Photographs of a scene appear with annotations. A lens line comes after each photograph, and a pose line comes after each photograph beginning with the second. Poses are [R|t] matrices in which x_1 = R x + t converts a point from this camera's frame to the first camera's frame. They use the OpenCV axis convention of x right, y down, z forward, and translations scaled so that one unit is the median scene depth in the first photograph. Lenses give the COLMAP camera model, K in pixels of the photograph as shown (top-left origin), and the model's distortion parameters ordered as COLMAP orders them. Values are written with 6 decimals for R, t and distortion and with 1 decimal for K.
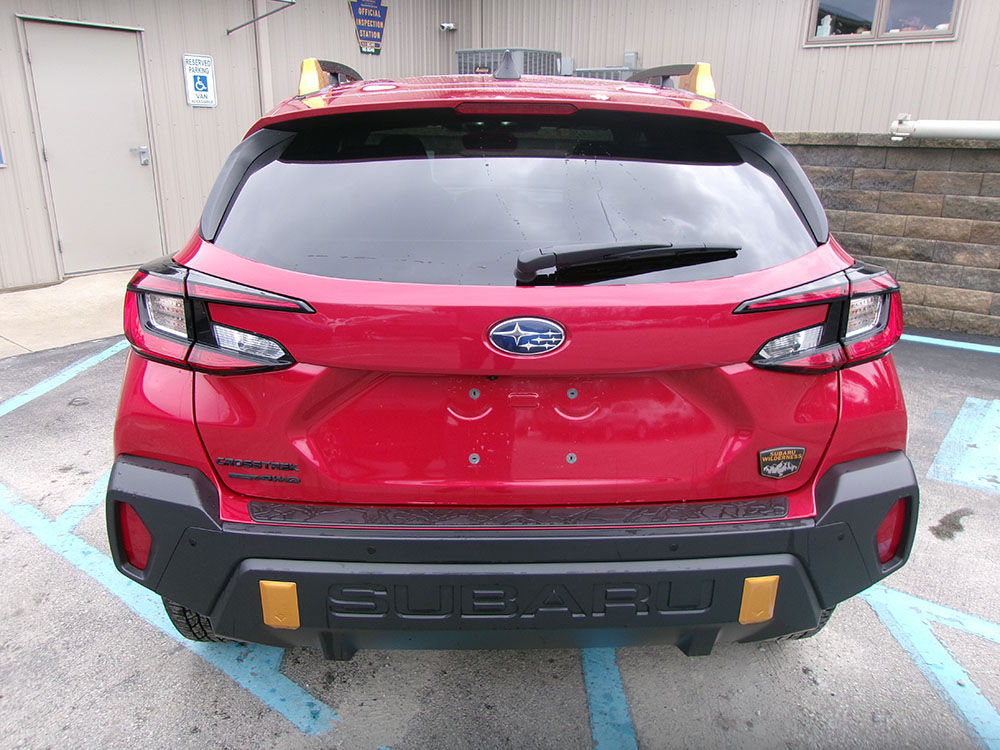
lens RADIAL K [[763.9, 0, 500.0], [0, 763.9, 375.0], [0, 0, 1]] dist [-0.003841, 0.007310]
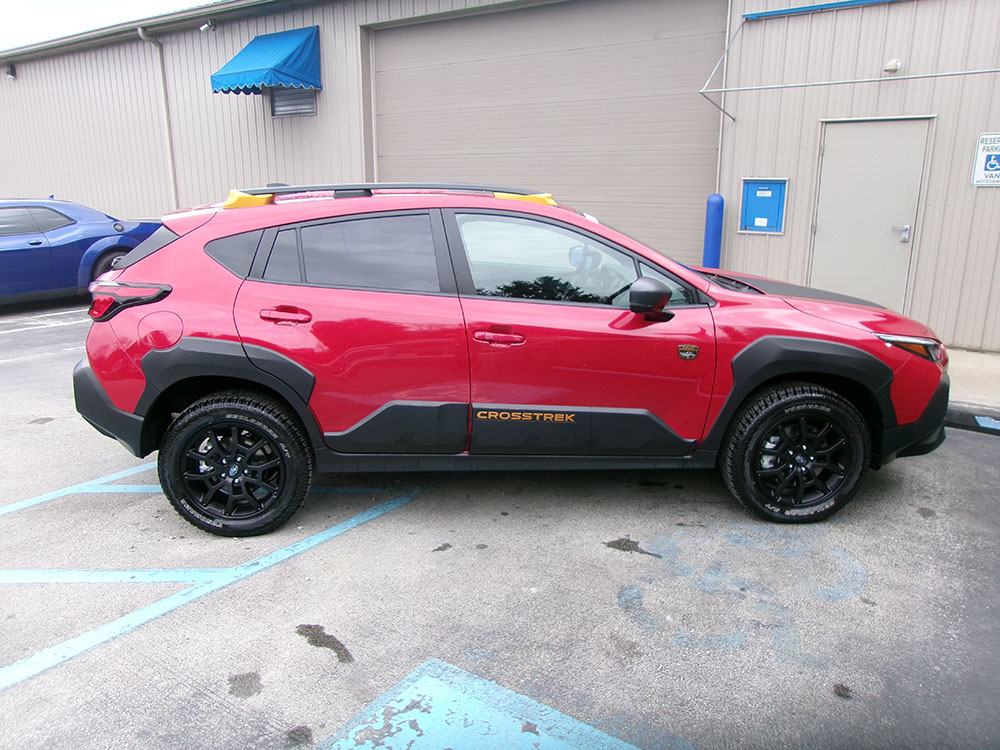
lens RADIAL K [[777.9, 0, 500.0], [0, 777.9, 375.0], [0, 0, 1]] dist [0.003614, 0.006170]
pose [[0.021277, 0.232166, -0.972443, 0.596350], [-0.310594, 0.926071, 0.214299, -0.158022], [0.950305, 0.297475, 0.091813, 0.415324]]
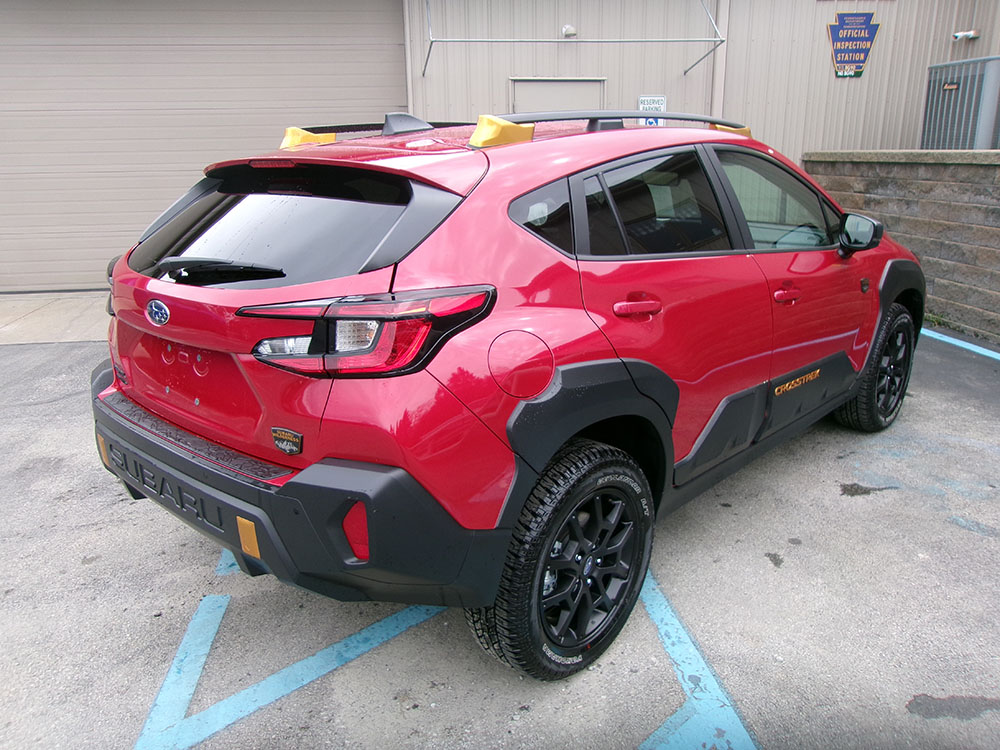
lens RADIAL K [[765.4, 0, 509.6], [0, 765.4, 383.2], [0, 0, 1]] dist [0.007397, 0.013606]
pose [[0.717074, 0.180608, -0.673190, 0.293170], [-0.194511, 0.979326, 0.055549, -0.024325], [0.669305, 0.091110, 0.737380, 0.060485]]
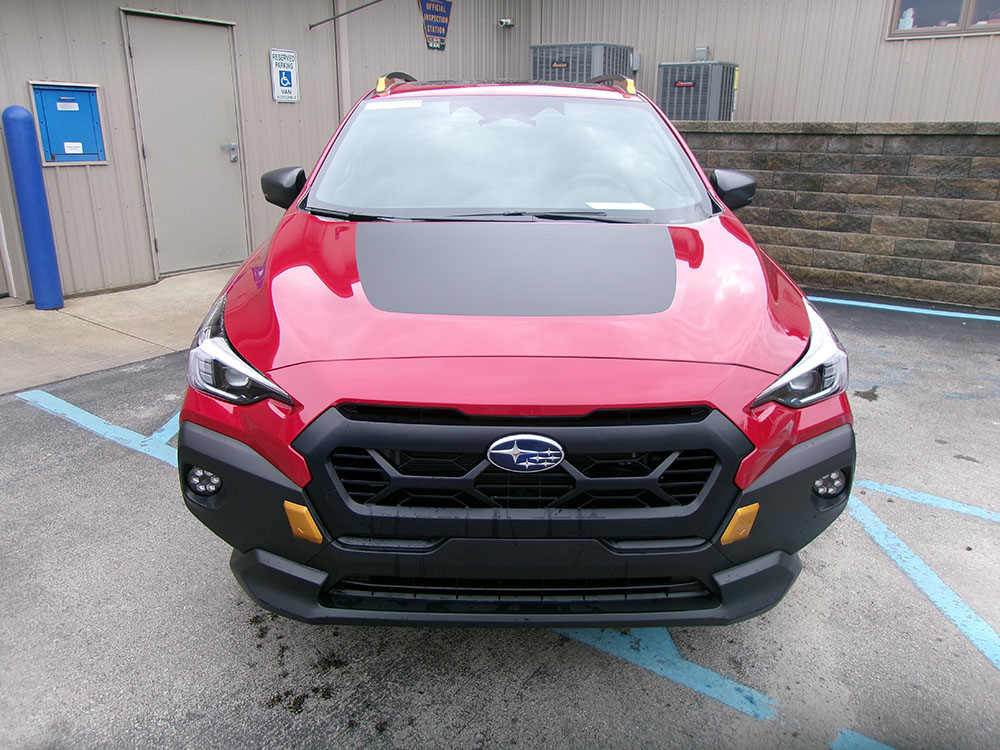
lens RADIAL K [[761.4, 0, 500.0], [0, 761.4, 375.0], [0, 0, 1]] dist [-0.002147, 0.010275]
pose [[0.999112, -0.019434, 0.037384, -0.161195], [0.019407, 0.999811, 0.001075, 0.004803], [-0.037398, -0.000348, 0.999300, 0.007233]]
